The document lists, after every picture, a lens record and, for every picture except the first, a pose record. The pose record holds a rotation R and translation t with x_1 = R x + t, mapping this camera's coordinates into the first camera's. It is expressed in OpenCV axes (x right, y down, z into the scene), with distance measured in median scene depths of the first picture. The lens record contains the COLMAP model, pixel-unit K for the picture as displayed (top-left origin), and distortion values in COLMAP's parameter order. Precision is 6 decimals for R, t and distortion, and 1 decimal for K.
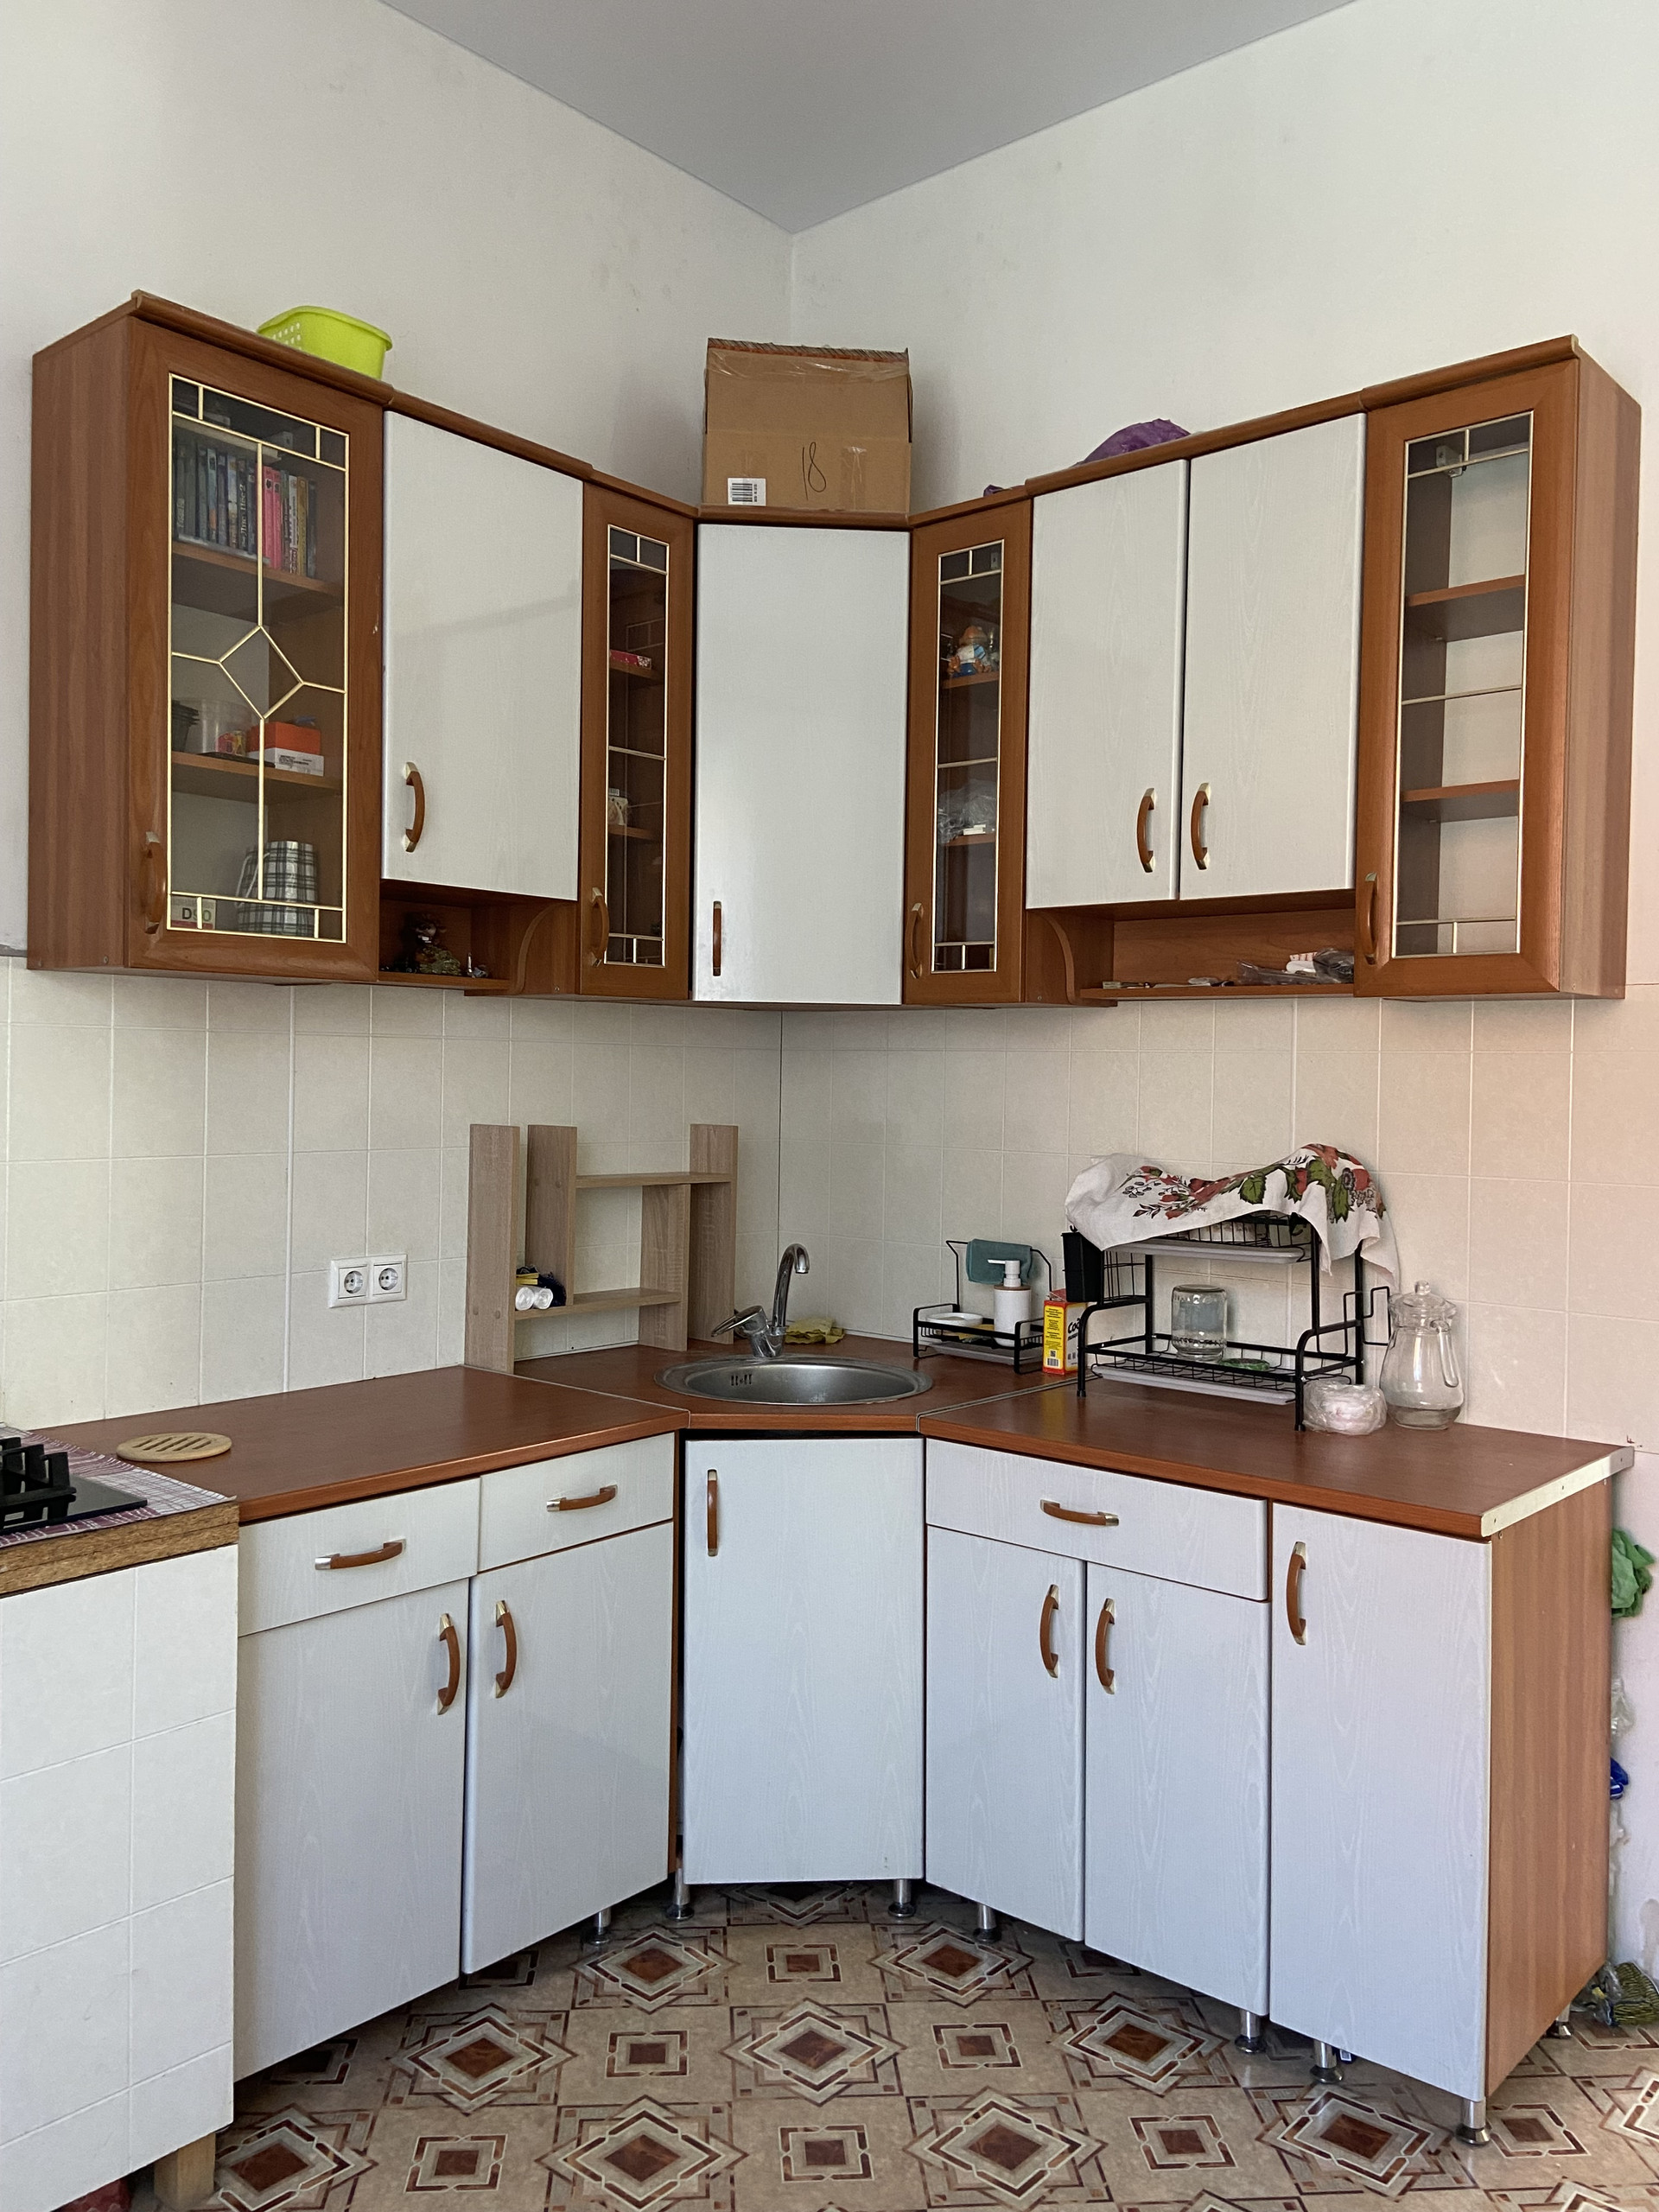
lens RADIAL K [[1680.5, 0, 834.7], [0, 1680.5, 1100.0], [0, 0, 1]] dist [0.042873, -0.004533]
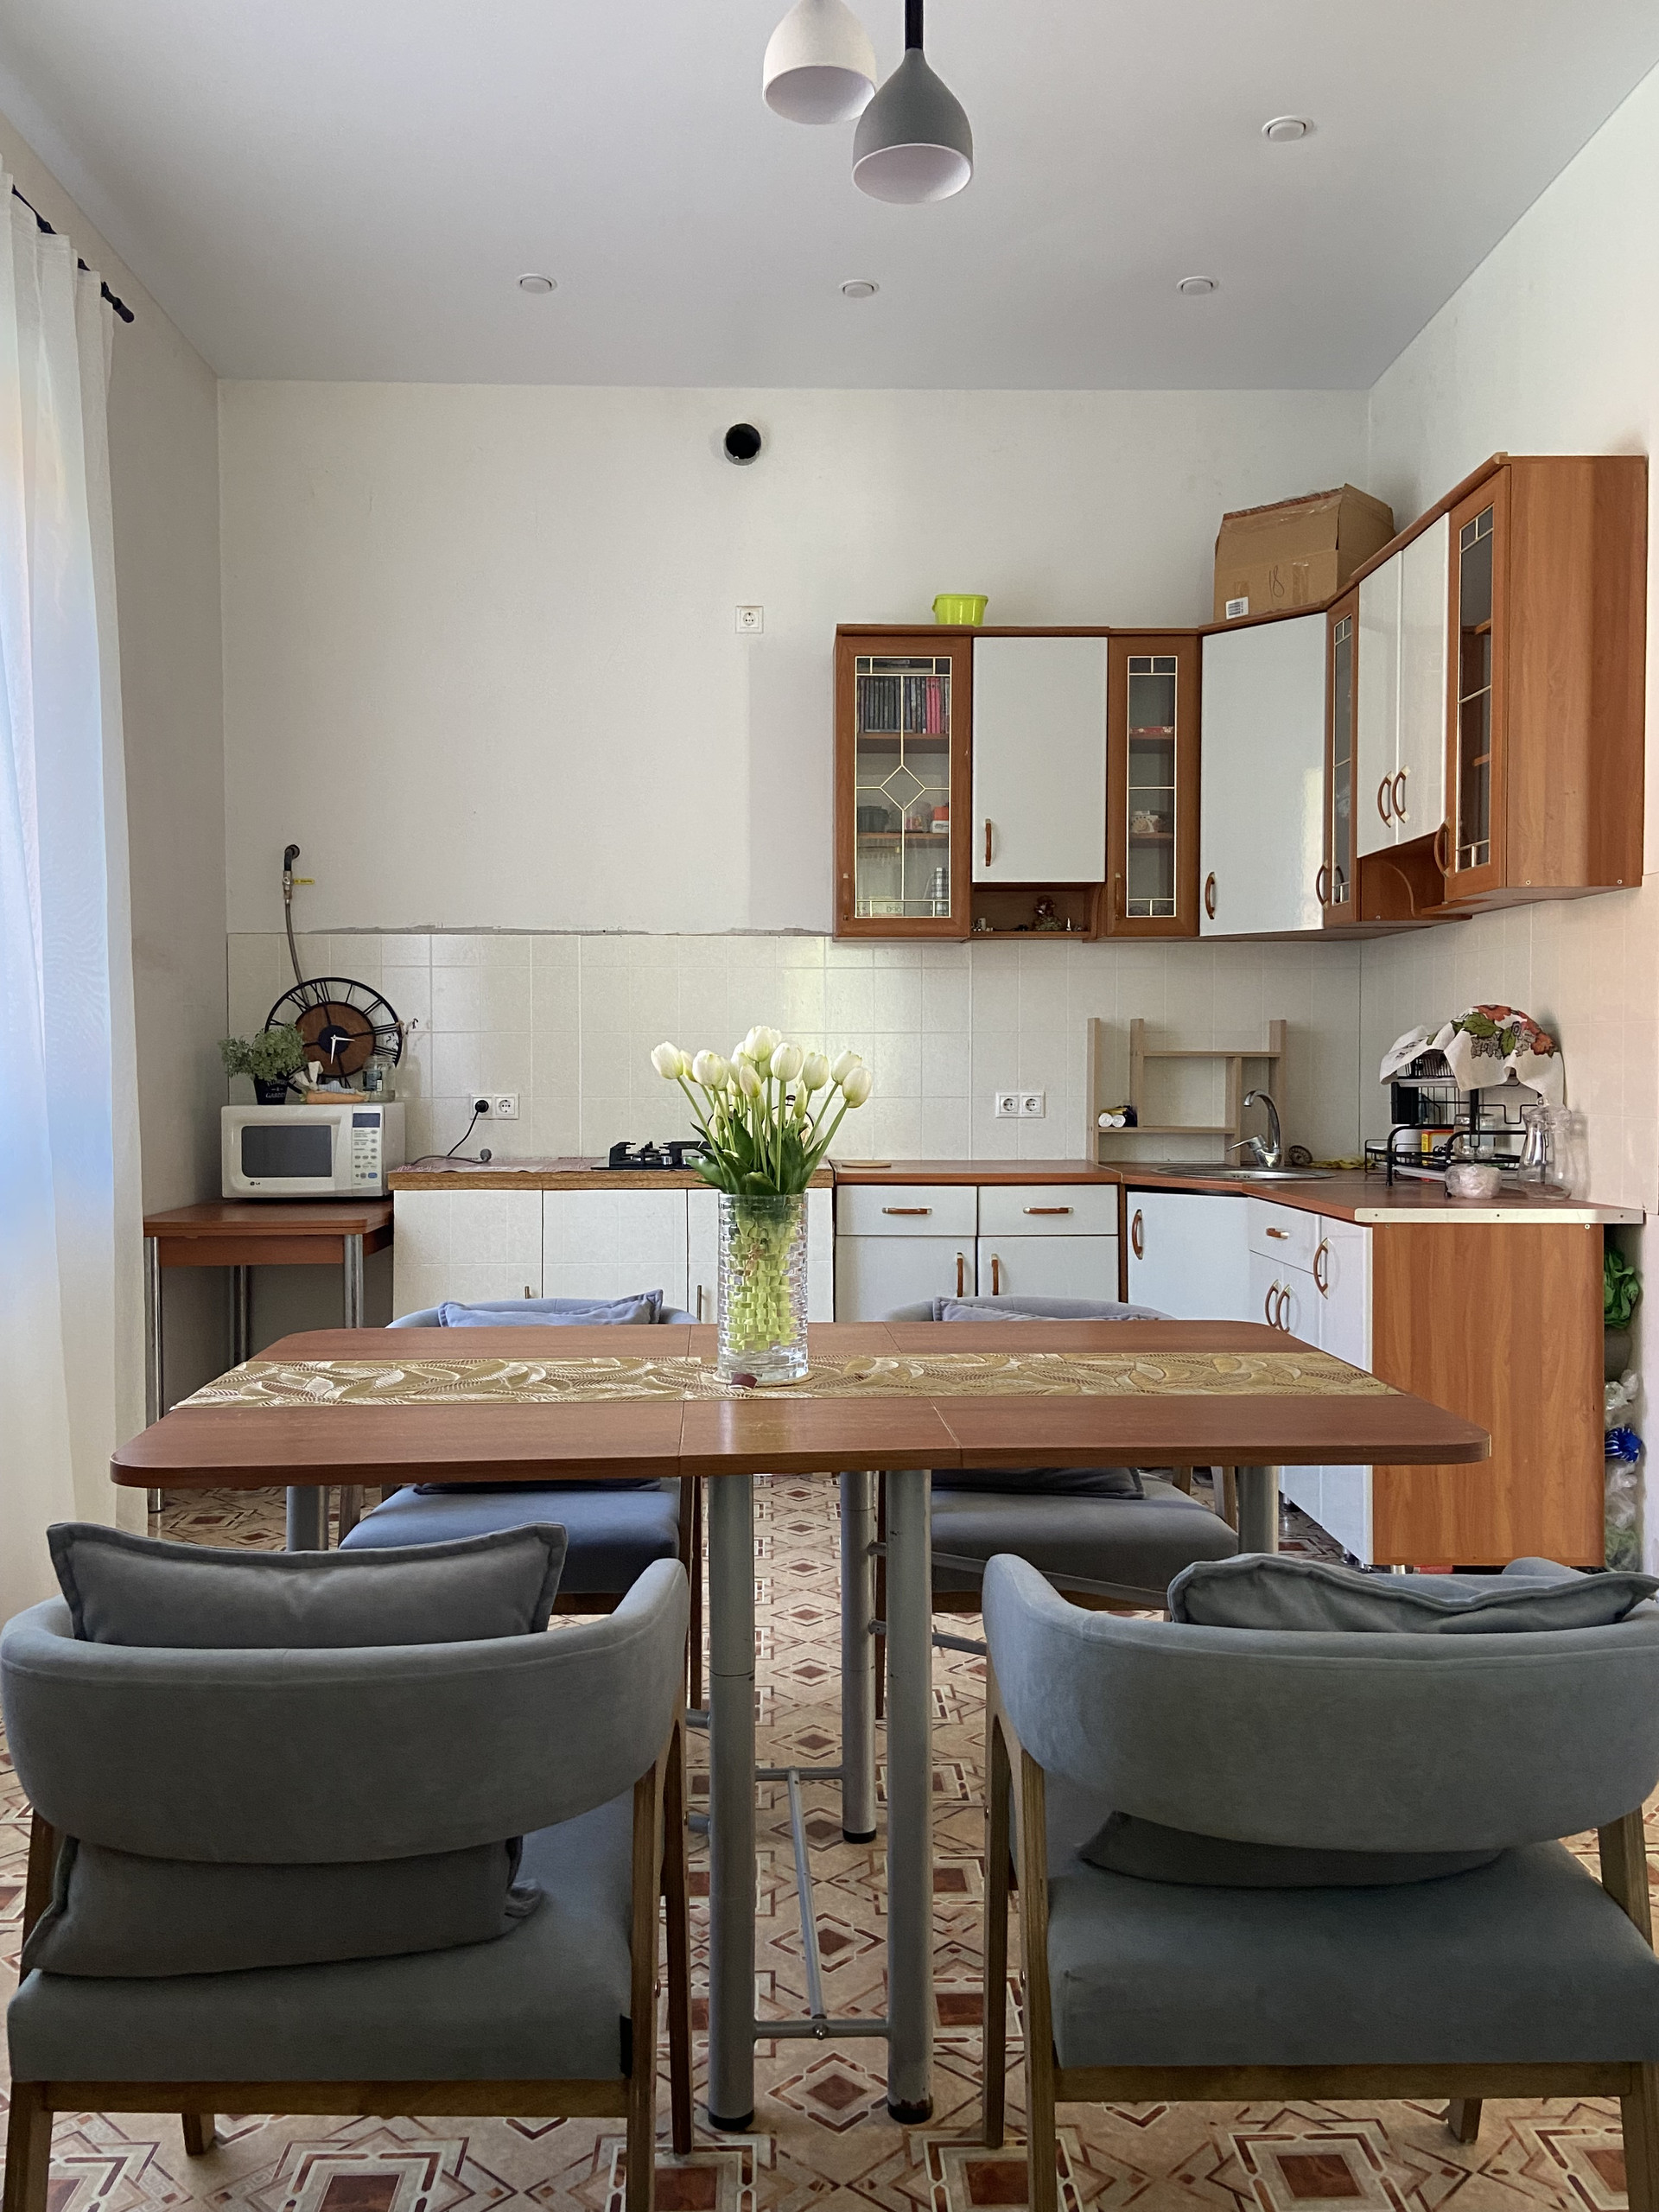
lens RADIAL K [[1680.5, 0, 824.6], [0, 1680.5, 1105.5], [0, 0, 1]] dist [0.042873, -0.004533]
pose [[0.679580, 0.004075, -0.733590, 0.895784], [-0.000046, 0.999985, 0.005513, 0.097521], [0.733602, -0.003713, 0.679570, -0.367847]]
